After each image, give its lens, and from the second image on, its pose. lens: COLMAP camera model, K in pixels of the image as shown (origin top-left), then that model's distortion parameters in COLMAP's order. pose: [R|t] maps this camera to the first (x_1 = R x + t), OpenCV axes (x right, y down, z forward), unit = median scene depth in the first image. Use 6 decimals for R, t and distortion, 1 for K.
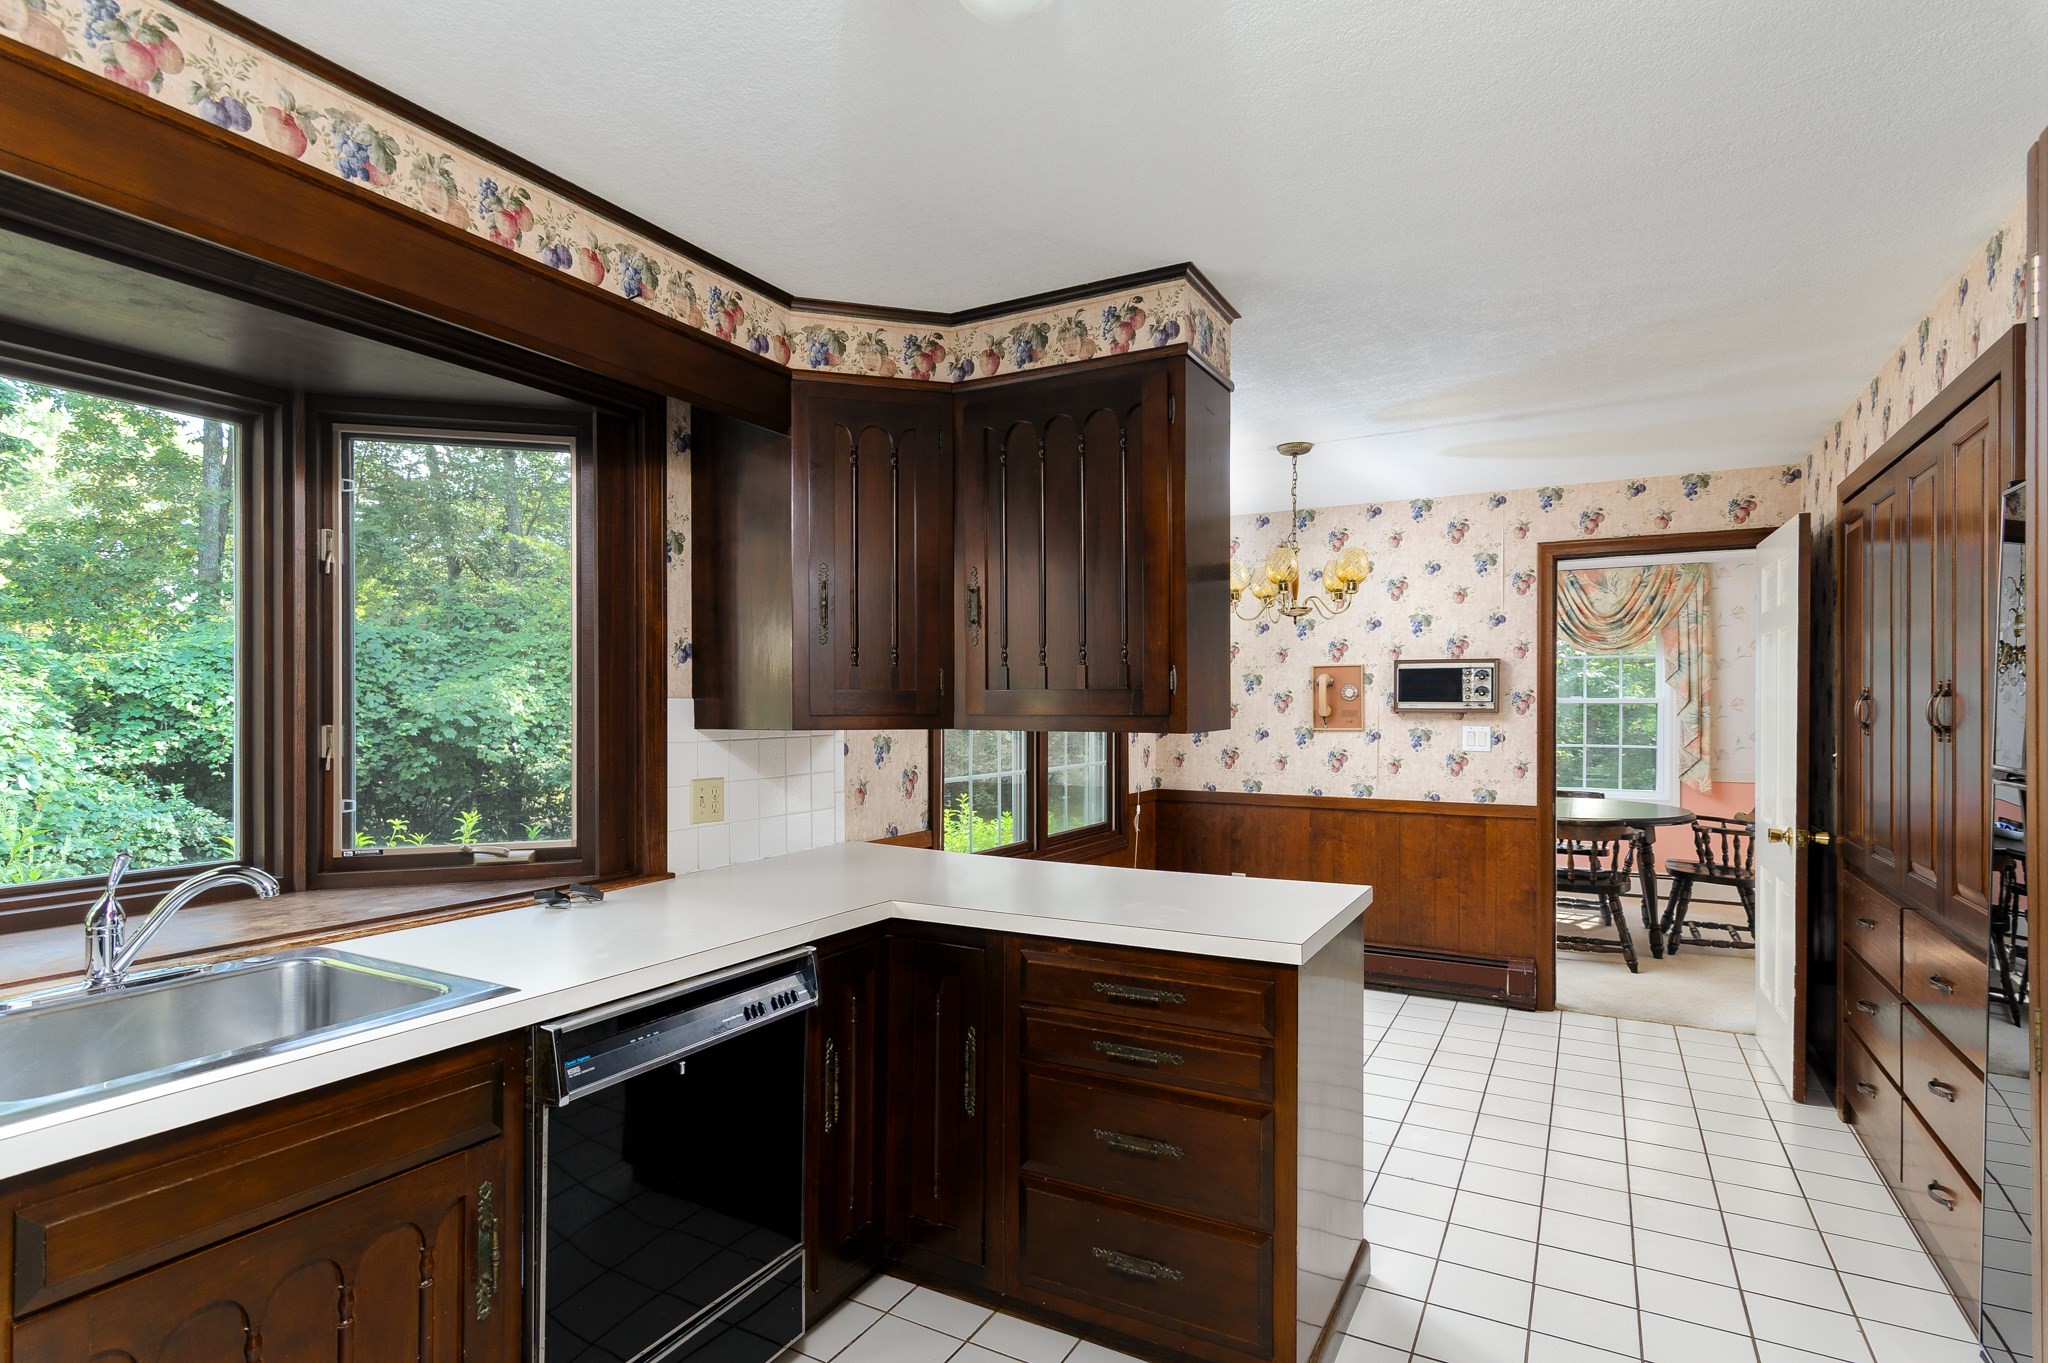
lens RADIAL K [[1039.7, 0, 1021.8], [0, 1039.7, 710.5], [0, 0, 1]] dist [0.014241, -0.000681]
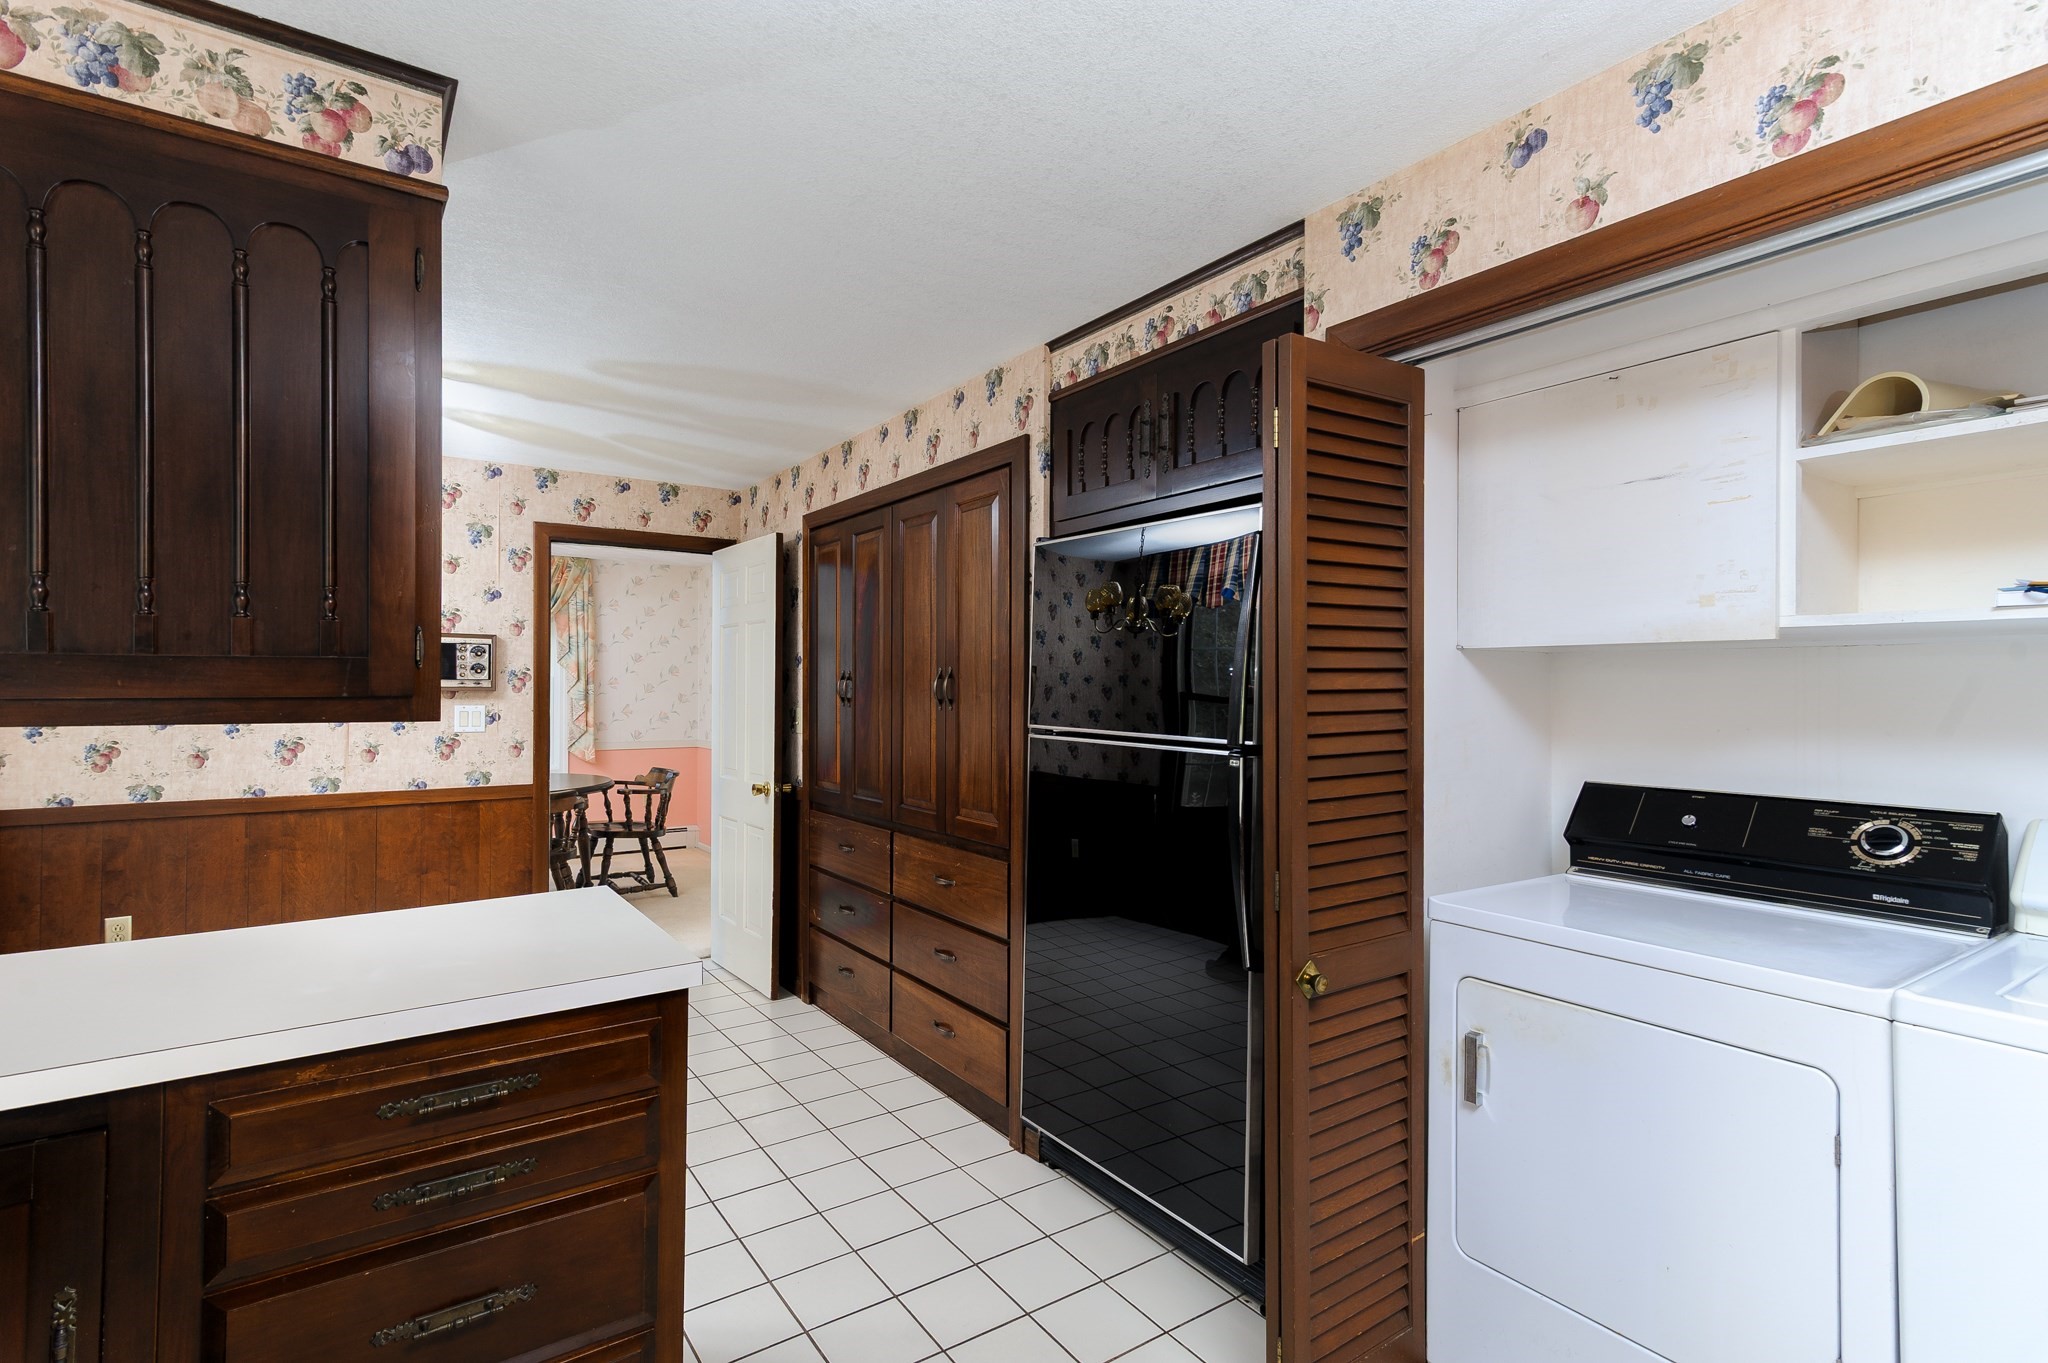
lens RADIAL K [[976.1, 0, 1013.6], [0, 976.1, 680.6], [0, 0, 1]] dist [-0.000026, 0.007768]
pose [[0.446240, 0.005488, 0.894896, -0.137216], [0.001706, 0.999974, -0.006983, -0.000296], [-0.894912, 0.004643, 0.446219, 0.166724]]
